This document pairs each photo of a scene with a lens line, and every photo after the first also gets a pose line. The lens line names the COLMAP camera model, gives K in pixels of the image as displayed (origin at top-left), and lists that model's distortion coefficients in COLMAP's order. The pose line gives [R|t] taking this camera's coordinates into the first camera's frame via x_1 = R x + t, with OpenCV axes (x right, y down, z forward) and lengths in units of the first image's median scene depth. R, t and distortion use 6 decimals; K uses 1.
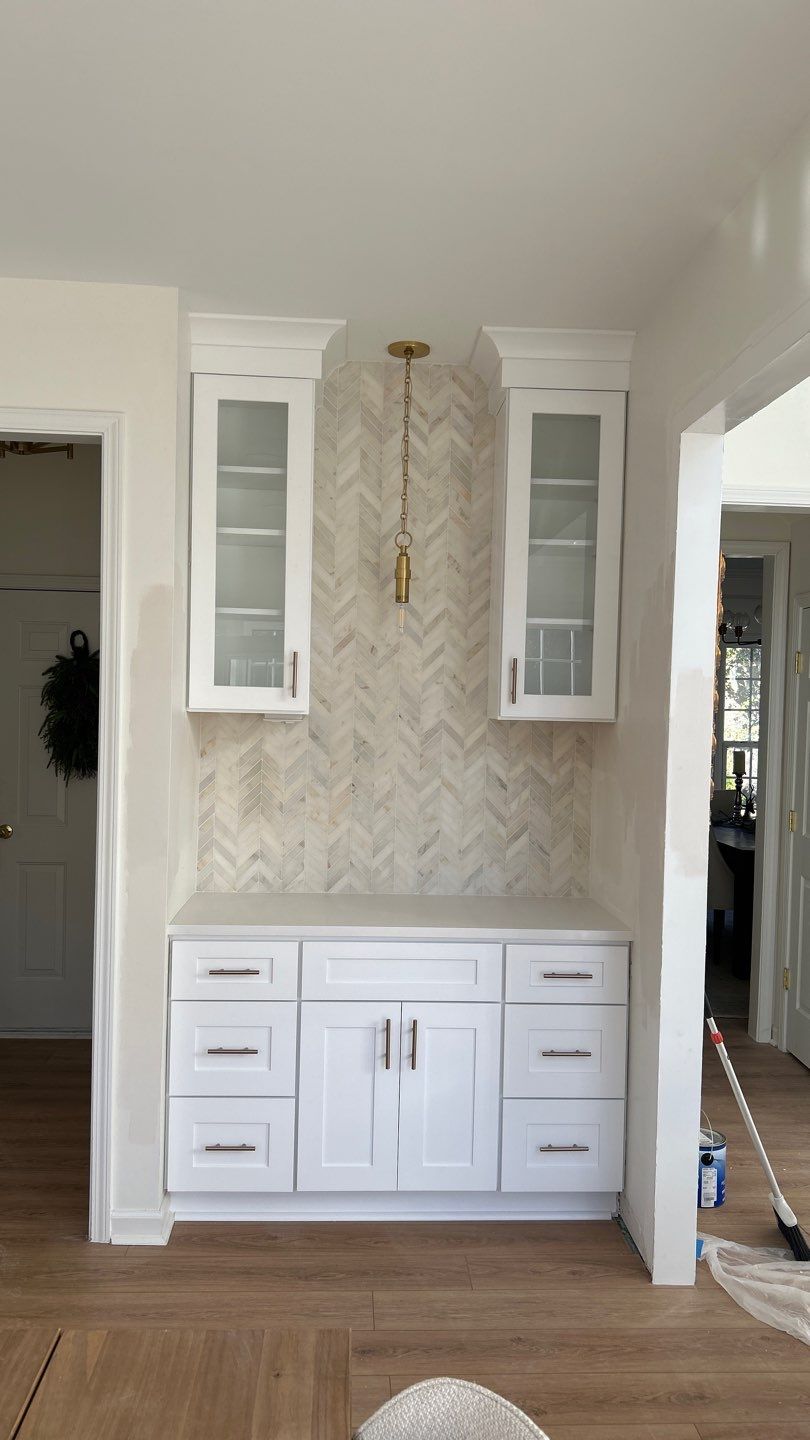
lens RADIAL K [[1061.2, 0, 408.2], [0, 1061.2, 753.8], [0, 0, 1]] dist [0.031497, -0.044308]
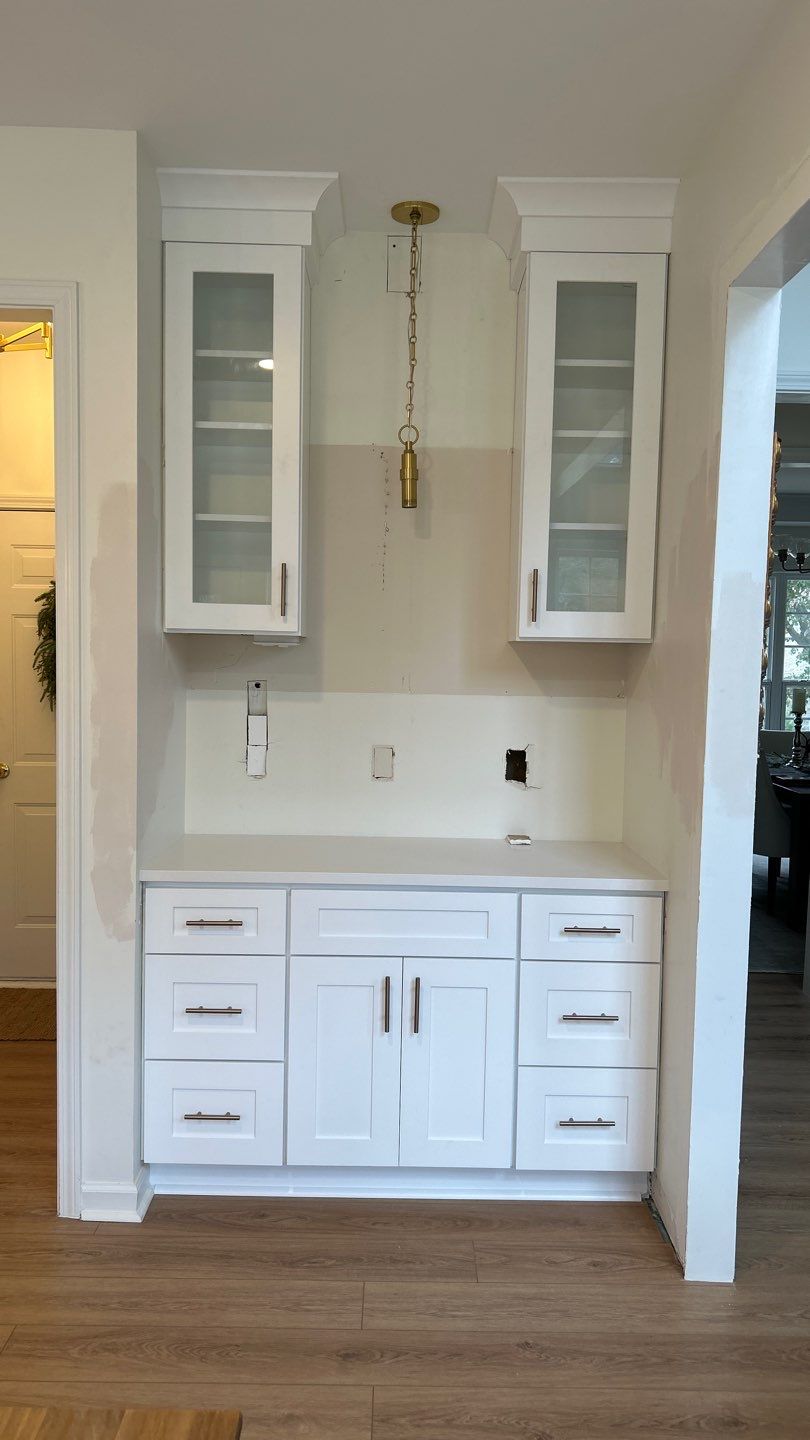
lens RADIAL K [[1061.2, 0, 408.2], [0, 1061.2, 753.8], [0, 0, 1]] dist [0.031497, -0.044308]
pose [[0.998692, -0.000502, -0.051124, 0.044125], [0.003017, 0.998788, 0.049130, 0.020139], [0.051037, -0.049220, 0.997483, 0.126427]]
